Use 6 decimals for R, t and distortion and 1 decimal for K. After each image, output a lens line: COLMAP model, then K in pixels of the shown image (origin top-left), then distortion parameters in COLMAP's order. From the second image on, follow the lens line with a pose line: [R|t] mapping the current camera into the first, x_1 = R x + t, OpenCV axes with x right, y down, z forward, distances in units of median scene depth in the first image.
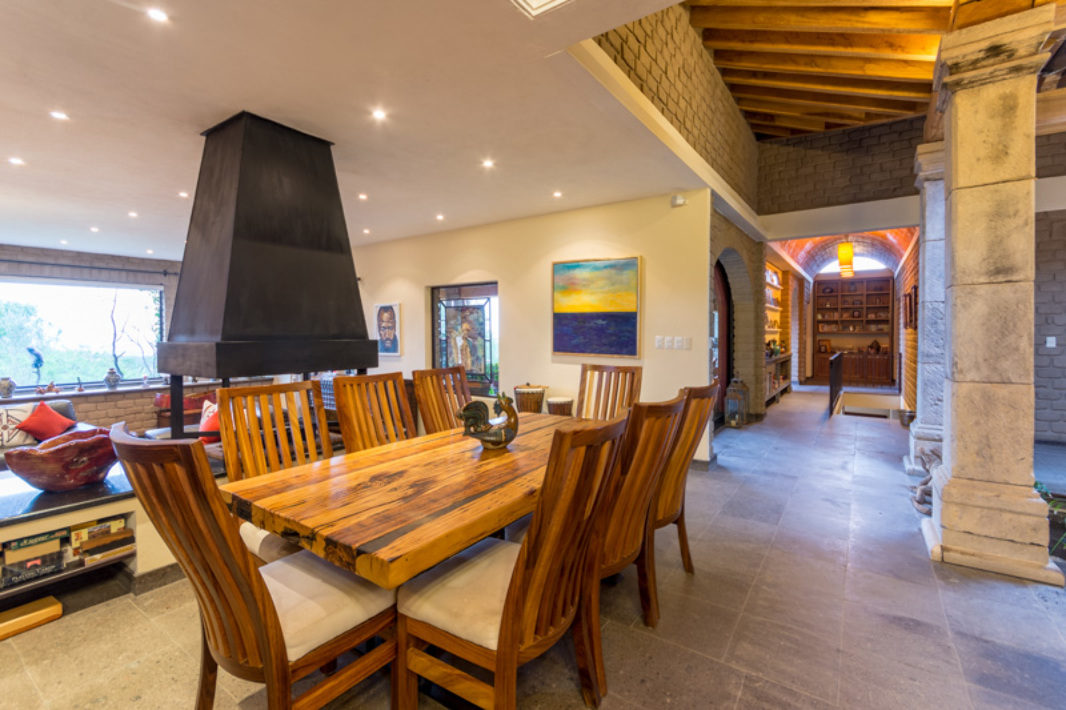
lens RADIAL K [[496.5, 0, 521.0], [0, 496.5, 345.8], [0, 0, 1]] dist [0.001741, 0.000169]
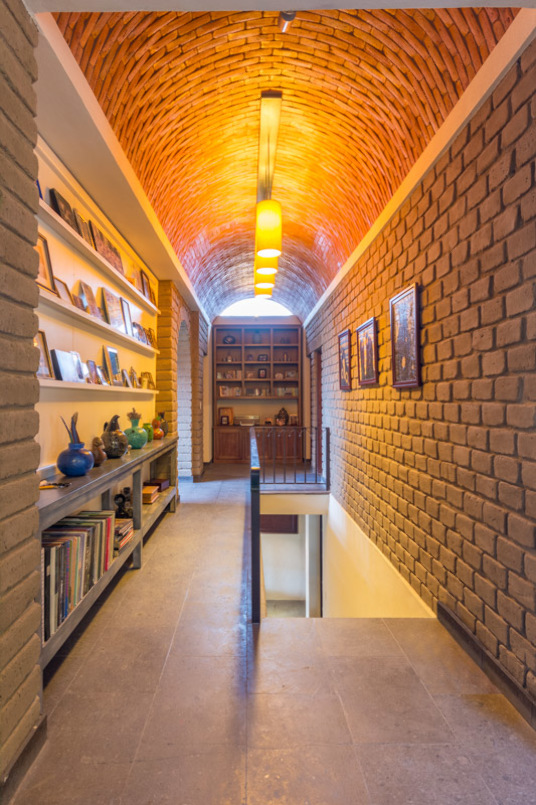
lens RADIAL K [[436.9, 0, 266.8], [0, 436.9, 398.4], [0, 0, 1]] dist [0.000190, -0.000013]
pose [[0.794587, 0.000567, 0.607150, 0.286579], [0.015515, 0.999654, -0.021240, -0.011992], [-0.606952, 0.026297, 0.794303, 0.483351]]
